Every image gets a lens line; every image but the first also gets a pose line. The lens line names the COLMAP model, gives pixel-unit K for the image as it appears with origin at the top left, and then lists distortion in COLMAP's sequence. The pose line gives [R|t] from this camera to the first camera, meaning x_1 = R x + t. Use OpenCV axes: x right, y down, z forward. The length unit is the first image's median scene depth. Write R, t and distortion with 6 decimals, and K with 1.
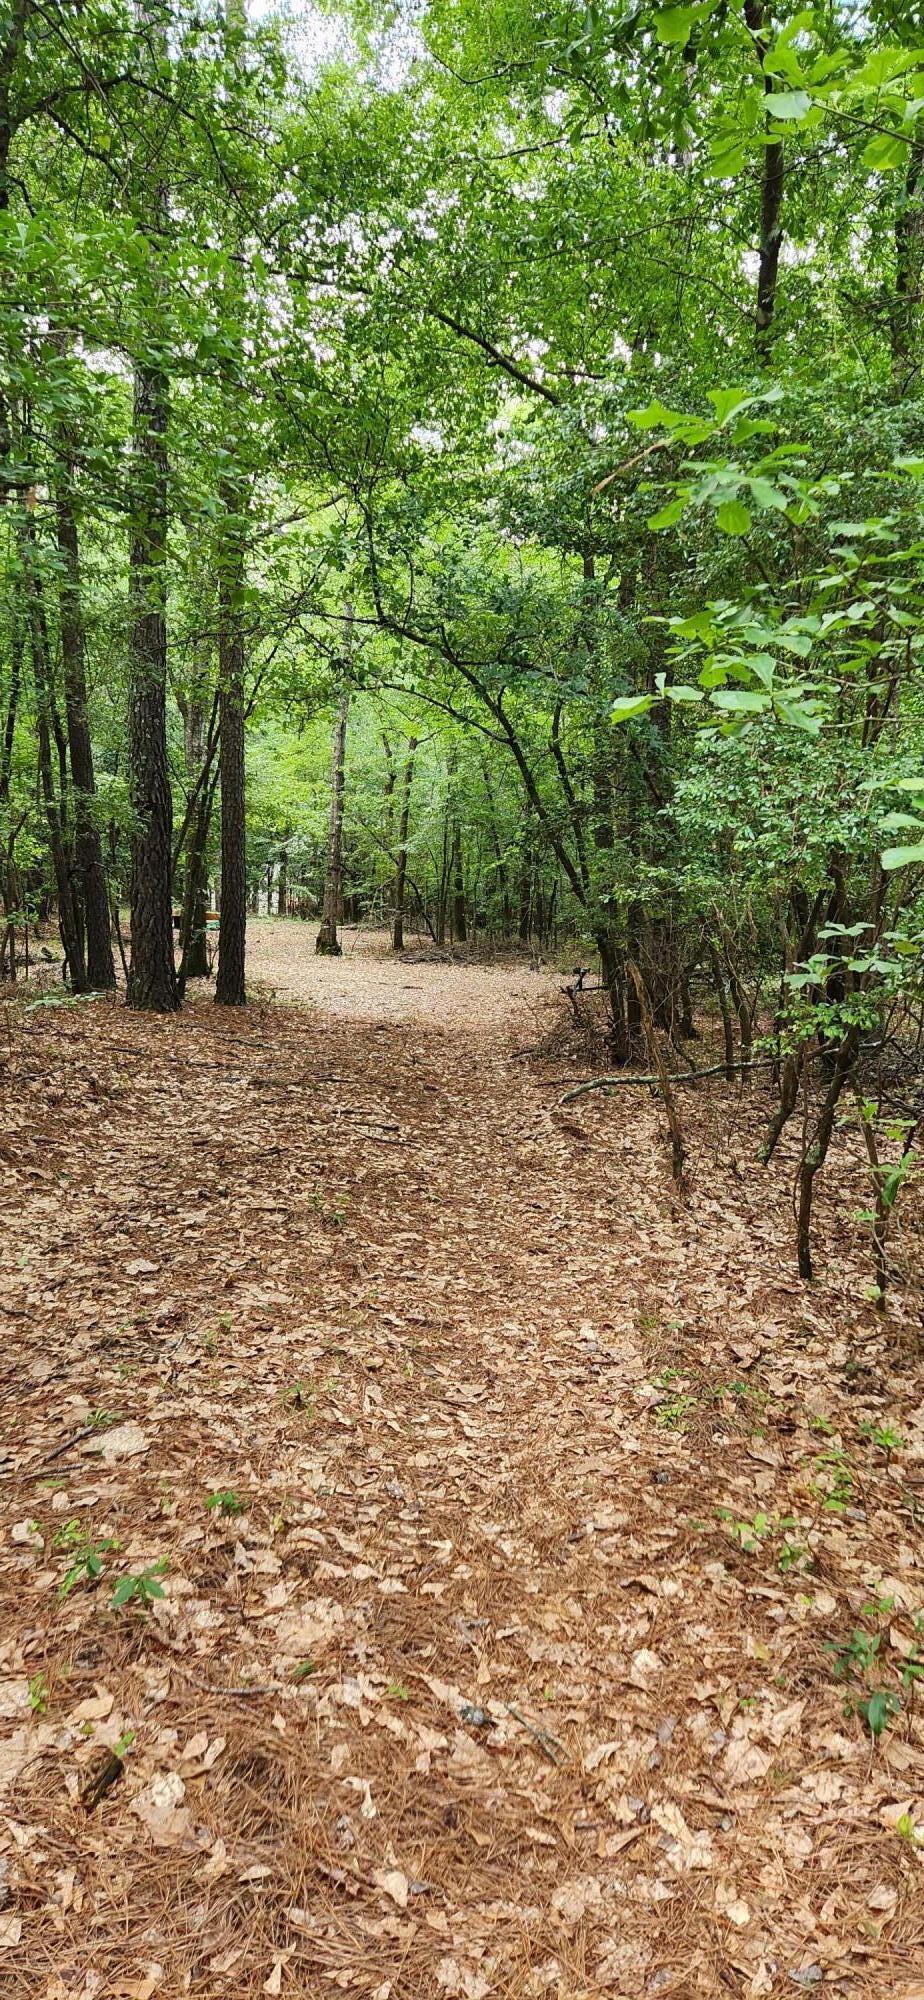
lens RADIAL K [[1338.6, 0, 478.0], [0, 1338.6, 1003.6], [0, 0, 1]] dist [0.089786, -0.070062]
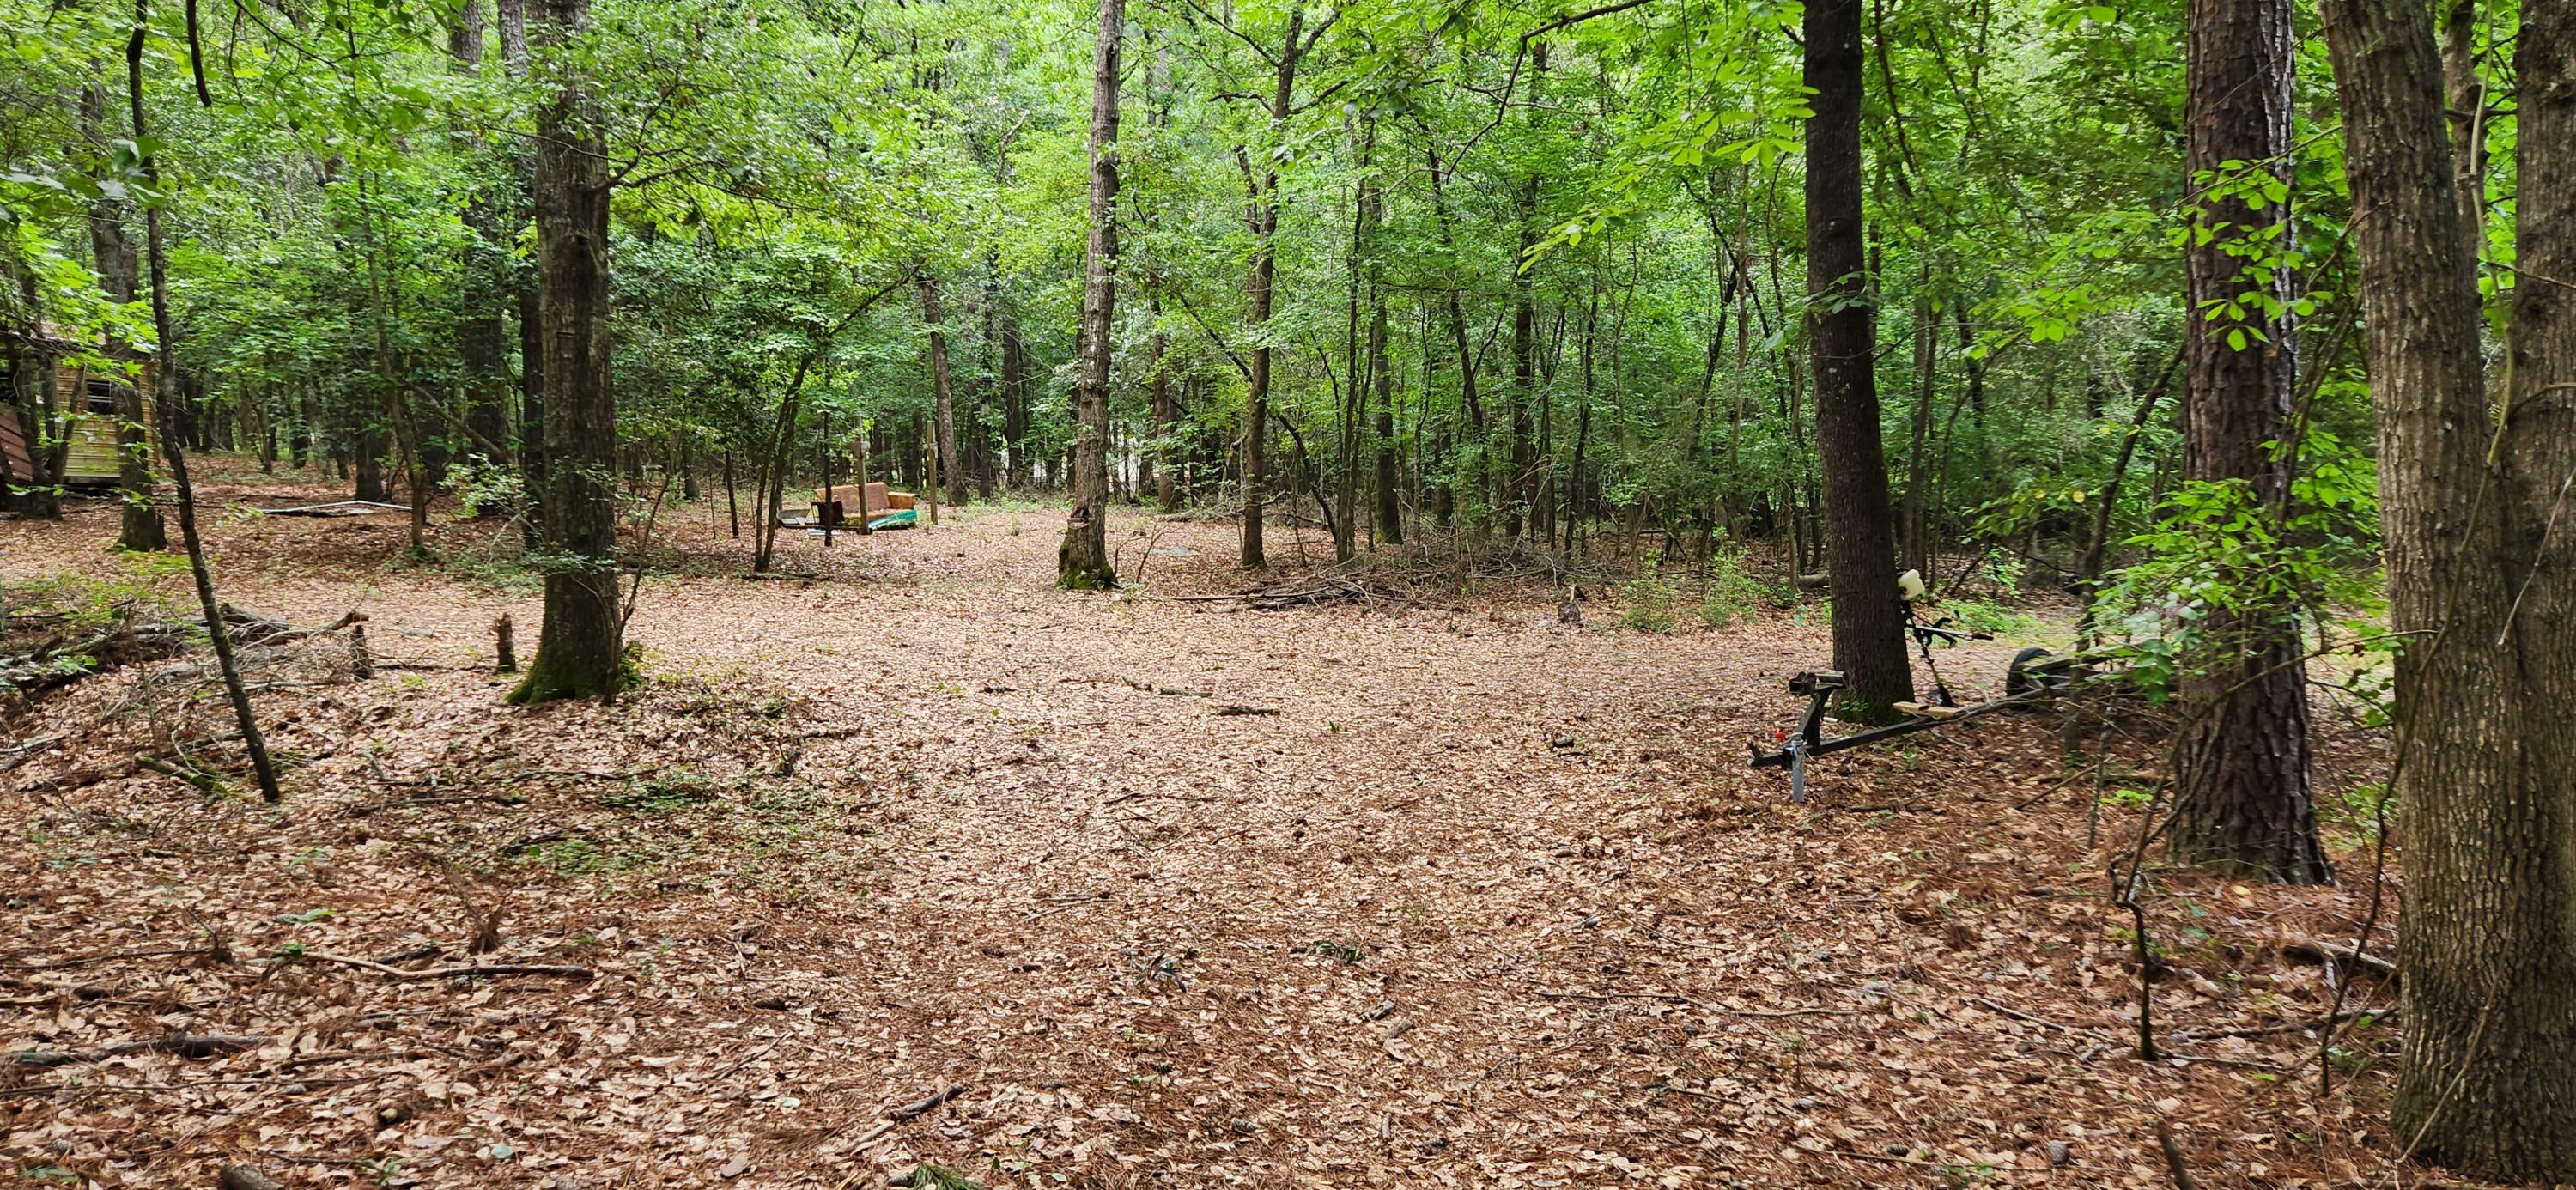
lens RADIAL K [[1724.0, 0, 1309.2], [0, 1724.0, 610.1], [0, 0, 1]] dist [0.089786, -0.070062]
pose [[0.998268, -0.008691, -0.058192, -0.025128], [0.009071, 0.999939, 0.006260, -0.115759], [0.058134, -0.006777, 0.998286, 1.658665]]
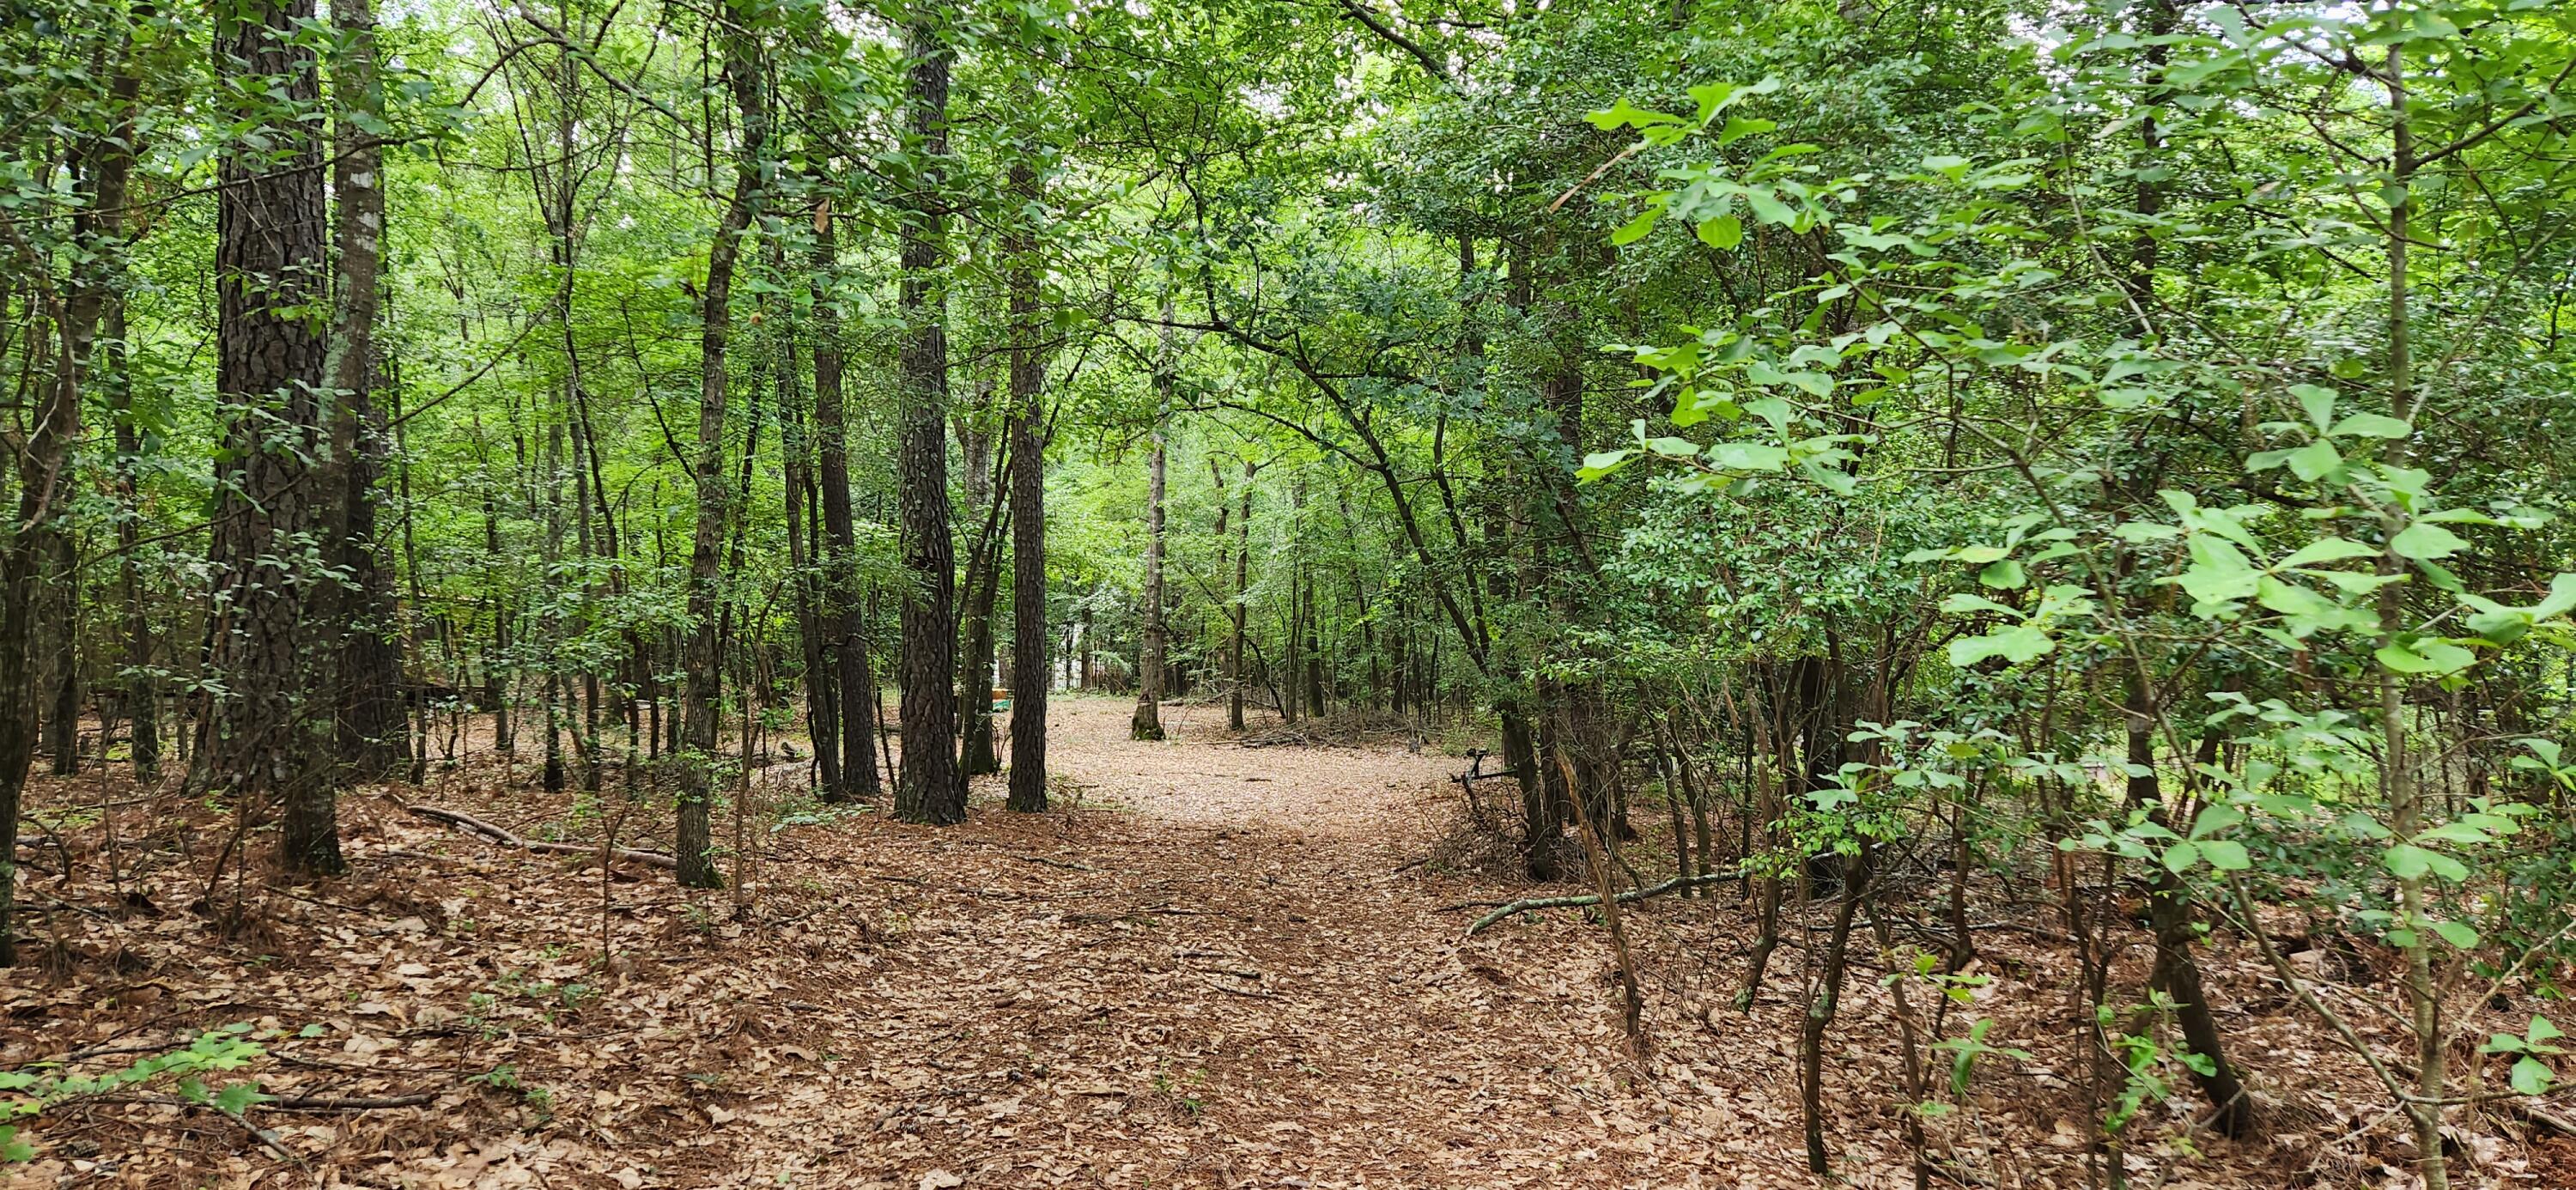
lens RADIAL K [[1724.0, 0, 1309.2], [0, 1724.0, 610.1], [0, 0, 1]] dist [0.089786, -0.070062]
pose [[0.999483, -0.029325, -0.013217, -0.010733], [0.027749, 0.993893, -0.106801, -0.006746], [0.016268, 0.106379, 0.994193, -0.001447]]
